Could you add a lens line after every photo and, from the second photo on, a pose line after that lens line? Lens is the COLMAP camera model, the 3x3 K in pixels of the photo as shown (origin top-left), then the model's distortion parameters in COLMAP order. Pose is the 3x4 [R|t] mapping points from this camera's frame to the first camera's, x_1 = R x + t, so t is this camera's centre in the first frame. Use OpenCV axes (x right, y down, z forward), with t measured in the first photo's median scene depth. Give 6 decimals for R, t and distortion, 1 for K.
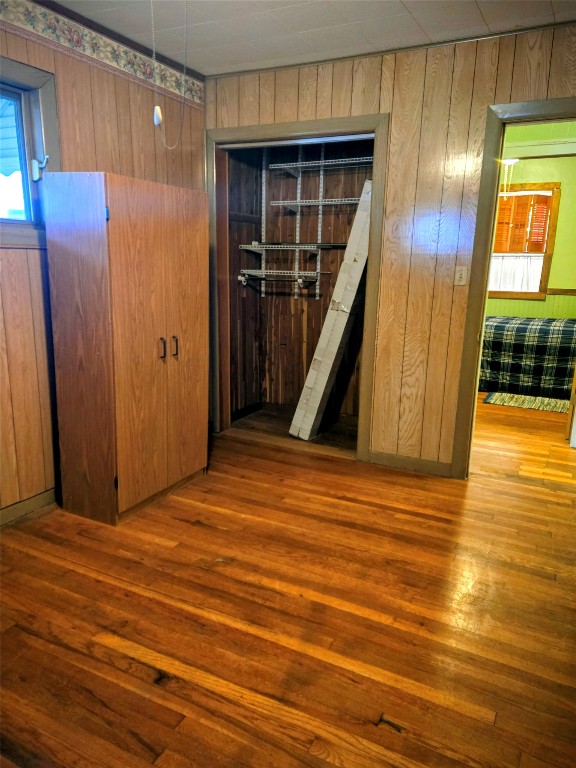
lens RADIAL K [[512.3, 0, 277.0], [0, 512.3, 381.4], [0, 0, 1]] dist [0.046715, -0.045508]
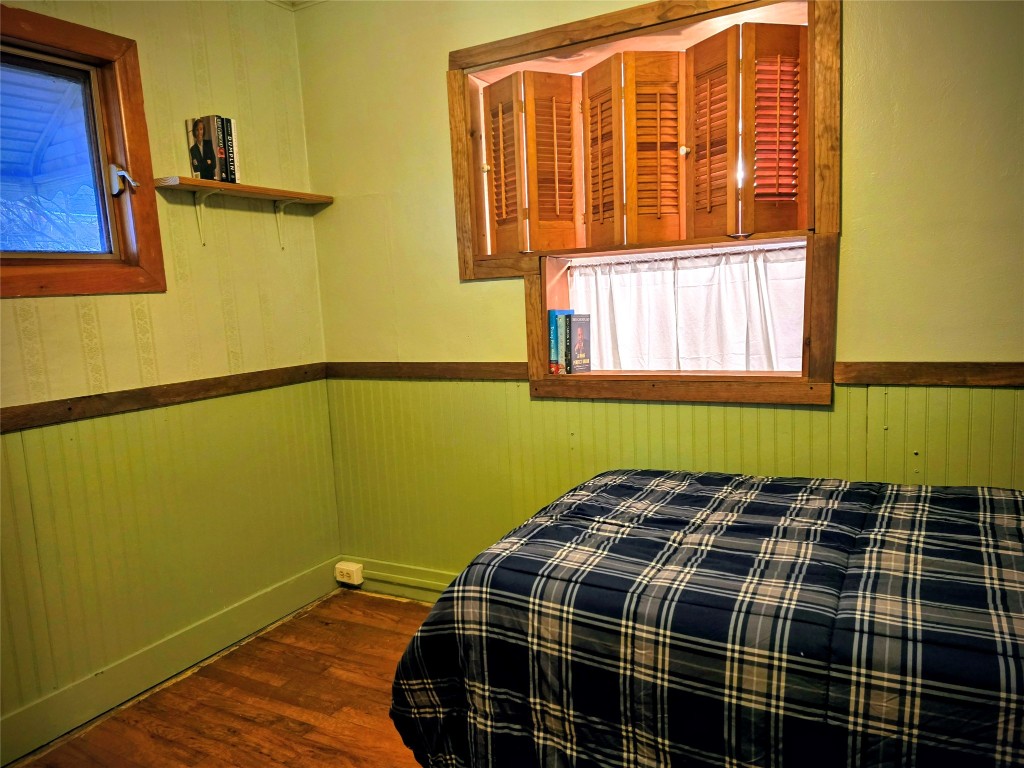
lens RADIAL K [[694.7, 0, 512.5], [0, 694.7, 362.3], [0, 0, 1]] dist [0.080236, 0.000852]
pose [[0.998016, -0.062374, -0.008556, 0.072862], [0.060915, 0.991010, -0.119116, -0.029765], [0.015908, 0.118359, 0.992843, 0.128697]]
